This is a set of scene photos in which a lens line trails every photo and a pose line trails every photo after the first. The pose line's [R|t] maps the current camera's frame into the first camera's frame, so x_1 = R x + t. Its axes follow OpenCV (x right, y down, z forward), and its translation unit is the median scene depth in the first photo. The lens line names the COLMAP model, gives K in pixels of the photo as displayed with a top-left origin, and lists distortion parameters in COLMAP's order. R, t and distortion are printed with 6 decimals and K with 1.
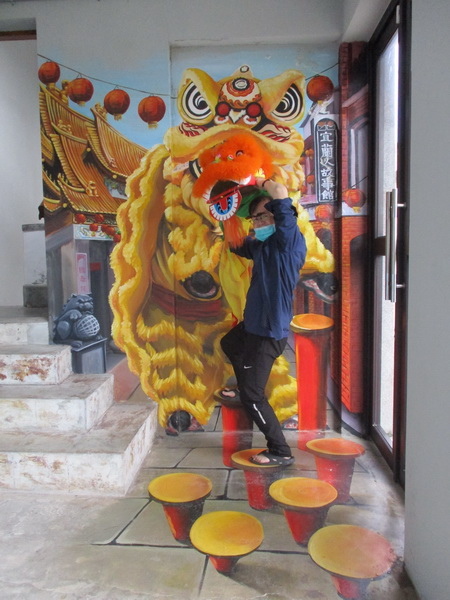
lens RADIAL K [[499.4, 0, 224.7], [0, 499.4, 298.4], [0, 0, 1]] dist [-0.030667, 0.014181]
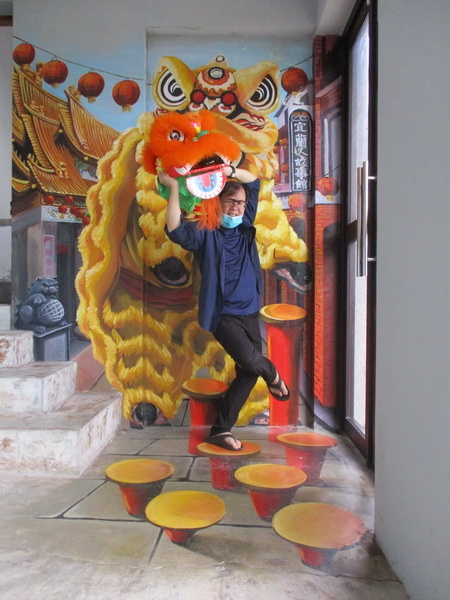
lens RADIAL K [[499.4, 0, 225.9], [0, 499.4, 300.4], [0, 0, 1]] dist [-0.030667, 0.014181]
pose [[0.999086, 0.021371, 0.037022, 0.024853], [-0.018478, 0.996877, -0.076781, 0.105348], [-0.038548, 0.076027, 0.996360, 0.031357]]
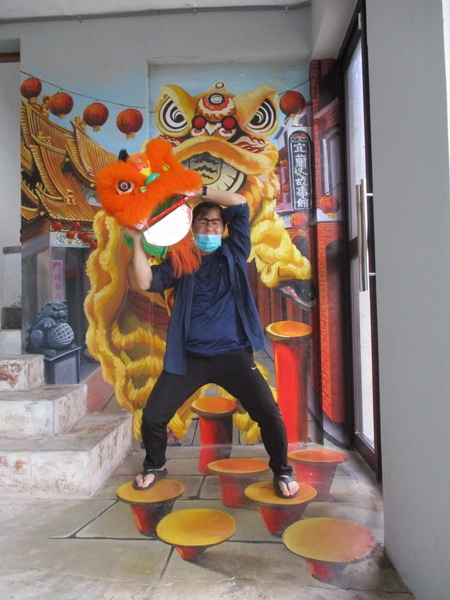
lens RADIAL K [[499.4, 0, 225.9], [0, 499.4, 300.0], [0, 0, 1]] dist [-0.030667, 0.014181]
pose [[0.999816, -0.006819, 0.017936, 0.031287], [0.008898, 0.992911, -0.118525, 0.109922], [-0.017001, 0.118663, 0.992789, 0.017006]]
